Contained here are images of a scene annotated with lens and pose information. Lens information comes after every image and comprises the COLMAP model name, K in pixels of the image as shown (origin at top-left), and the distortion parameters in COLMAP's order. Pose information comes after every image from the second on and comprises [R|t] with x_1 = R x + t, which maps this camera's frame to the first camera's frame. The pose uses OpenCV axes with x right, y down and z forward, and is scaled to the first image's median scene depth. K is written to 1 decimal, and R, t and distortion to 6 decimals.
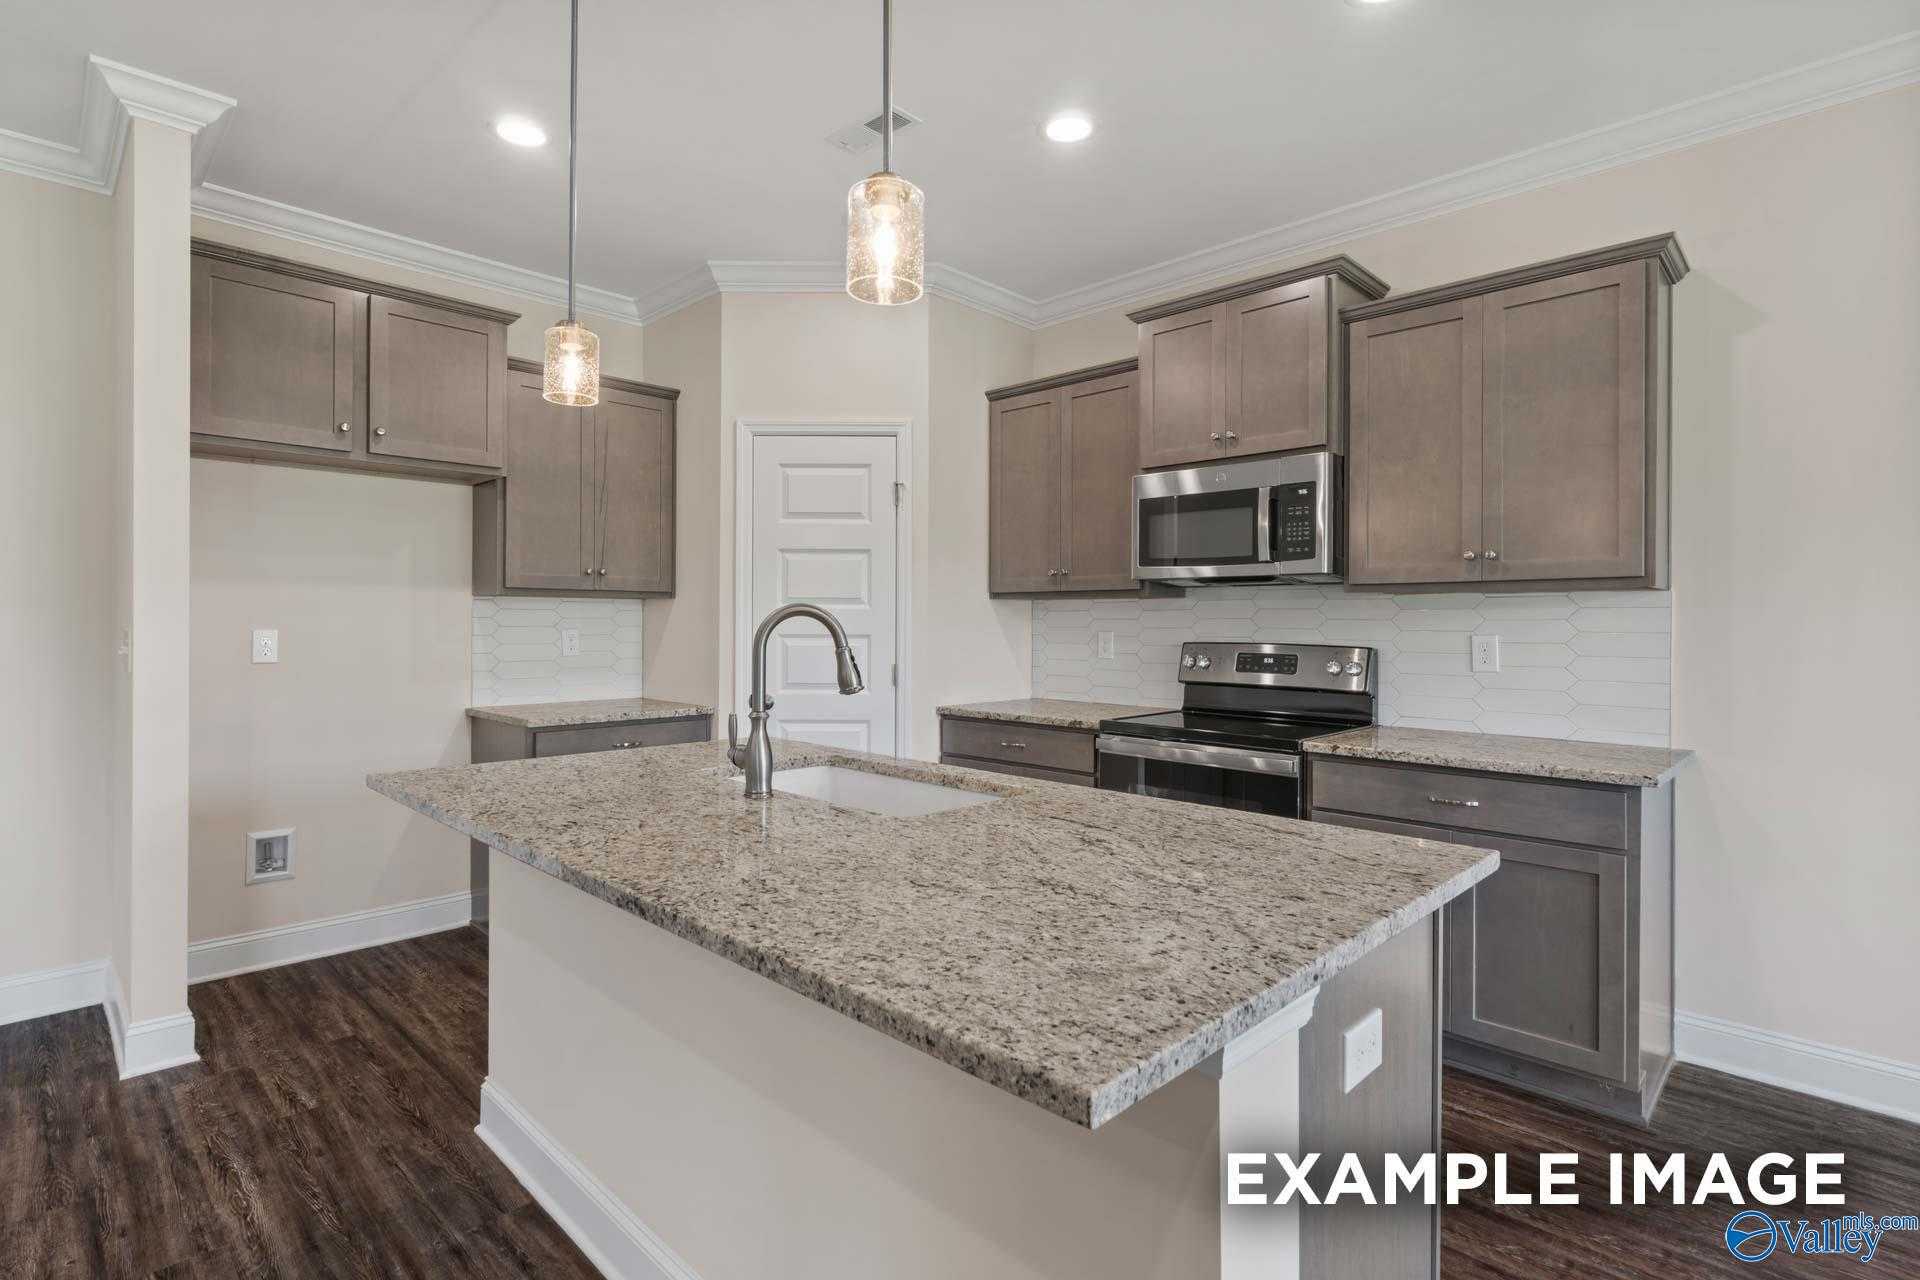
lens RADIAL K [[921.6, 0, 962.6], [0, 921.6, 637.1], [0, 0, 1]] dist [0.002939, -0.000411]
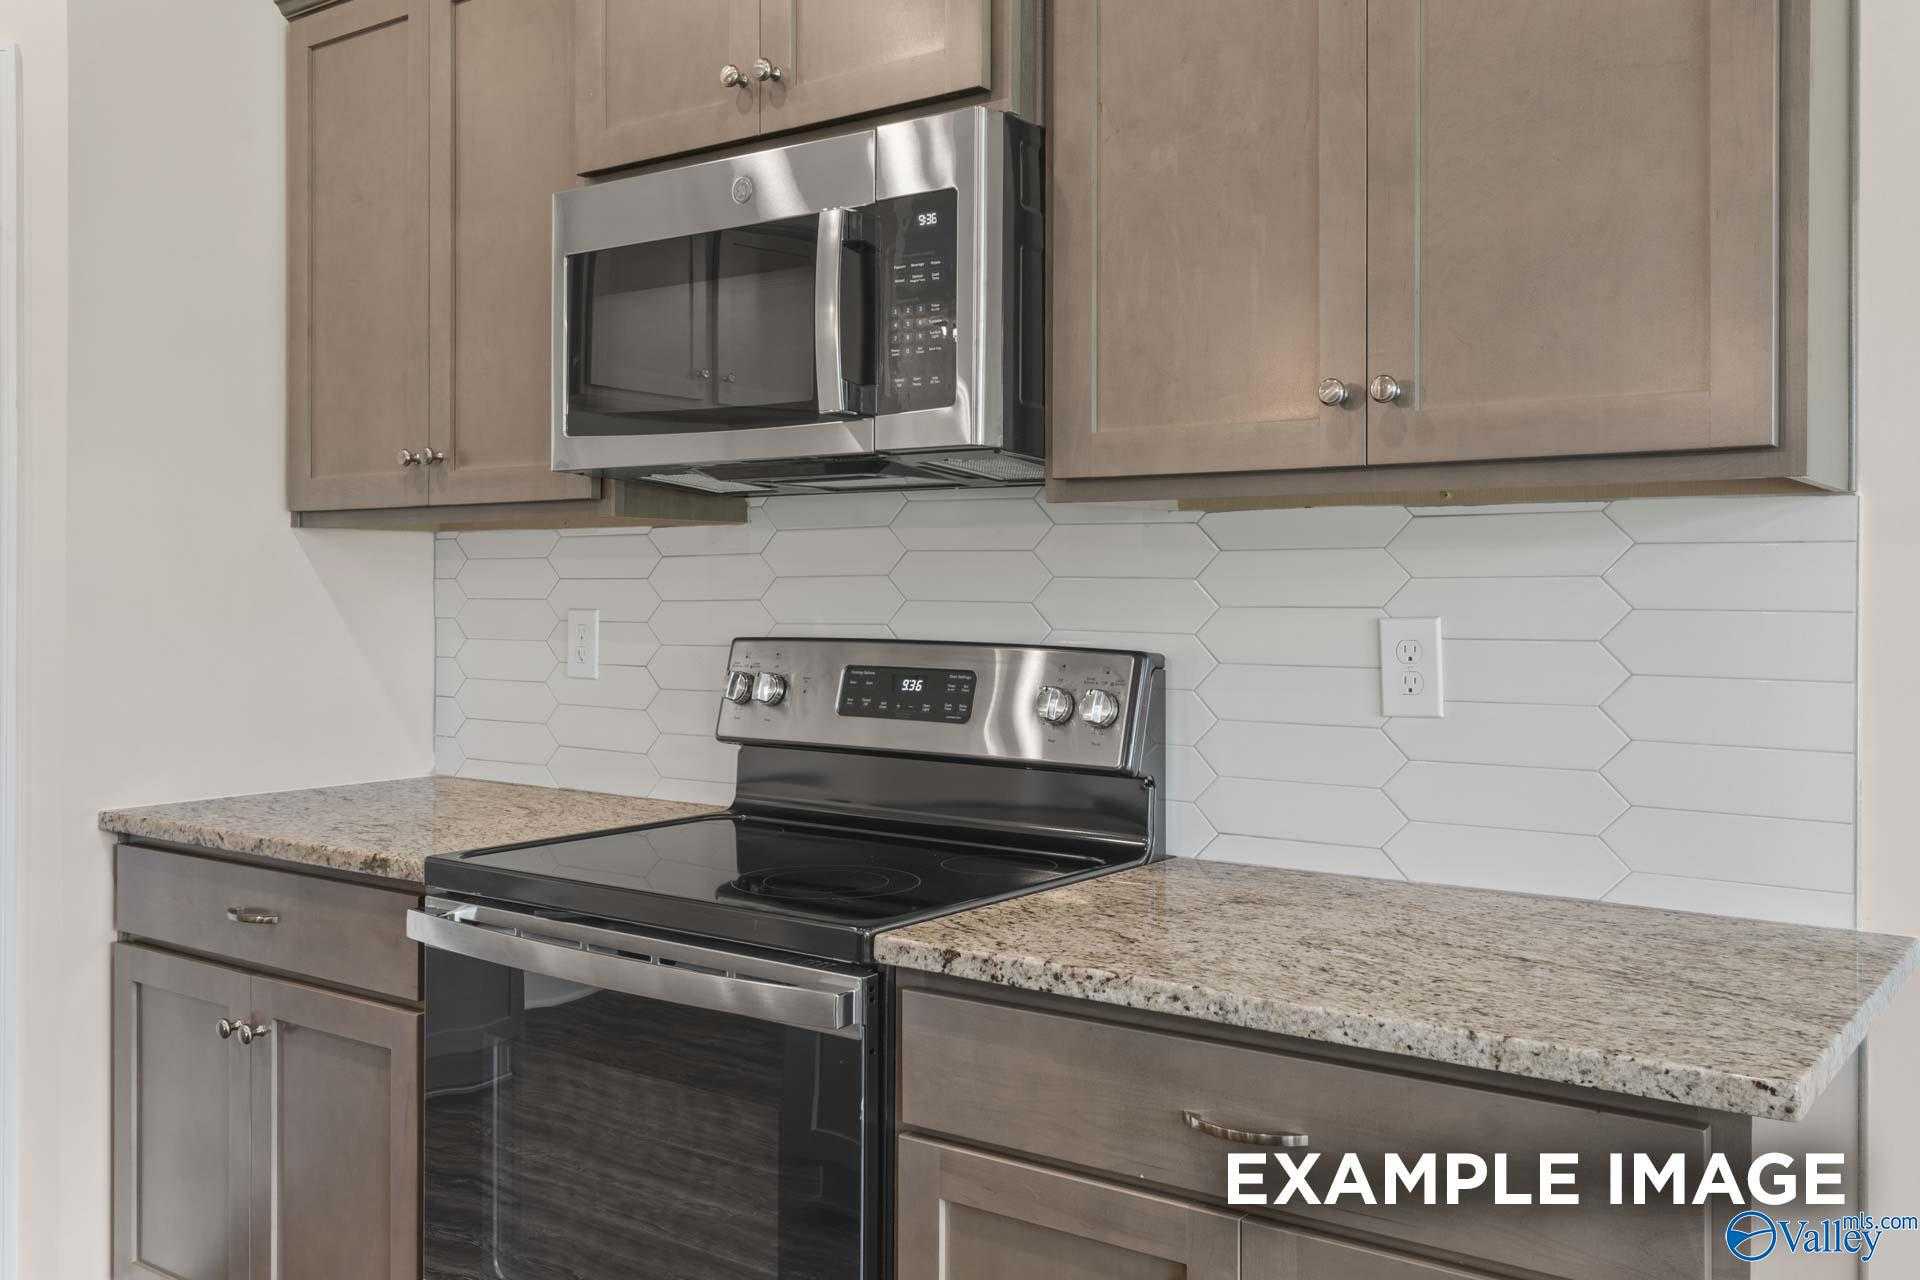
lens RADIAL K [[1678.9, 0, 959.7], [0, 1678.9, 628.9], [0, 0, 1]] dist [-0.001274, -0.002594]
pose [[0.989819, -0.005080, 0.142240, 0.280751], [0.004183, 0.999969, 0.006609, -0.002974], [-0.142270, -0.005947, 0.989810, 0.343552]]
